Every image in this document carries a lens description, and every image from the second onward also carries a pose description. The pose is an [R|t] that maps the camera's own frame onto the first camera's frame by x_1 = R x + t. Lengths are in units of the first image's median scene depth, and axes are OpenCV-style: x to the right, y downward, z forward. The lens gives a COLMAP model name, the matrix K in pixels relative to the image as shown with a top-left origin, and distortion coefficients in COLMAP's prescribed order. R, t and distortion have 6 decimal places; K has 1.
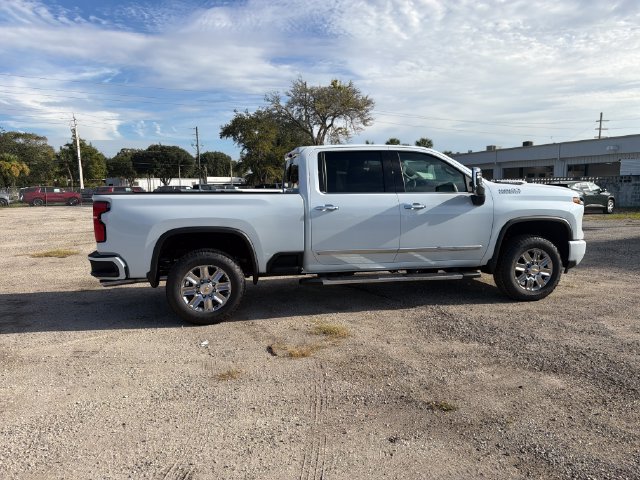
lens RADIAL K [[453.0, 0, 317.2], [0, 453.0, 248.5], [0, 0, 1]] dist [0.032045, -0.038585]
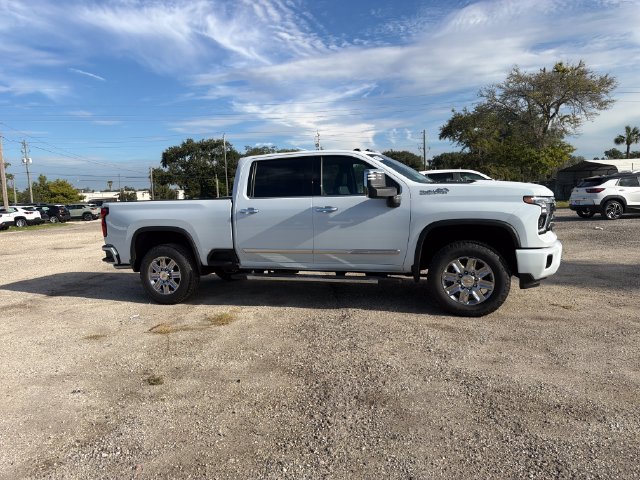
lens RADIAL K [[453.0, 0, 315.0], [0, 453.0, 240.5], [0, 0, 1]] dist [0.032045, -0.038585]
pose [[0.860612, 0.026558, -0.508567, 0.680812], [-0.037248, 0.999247, -0.010850, -0.009472], [0.507896, 0.028281, 0.860954, 0.106423]]
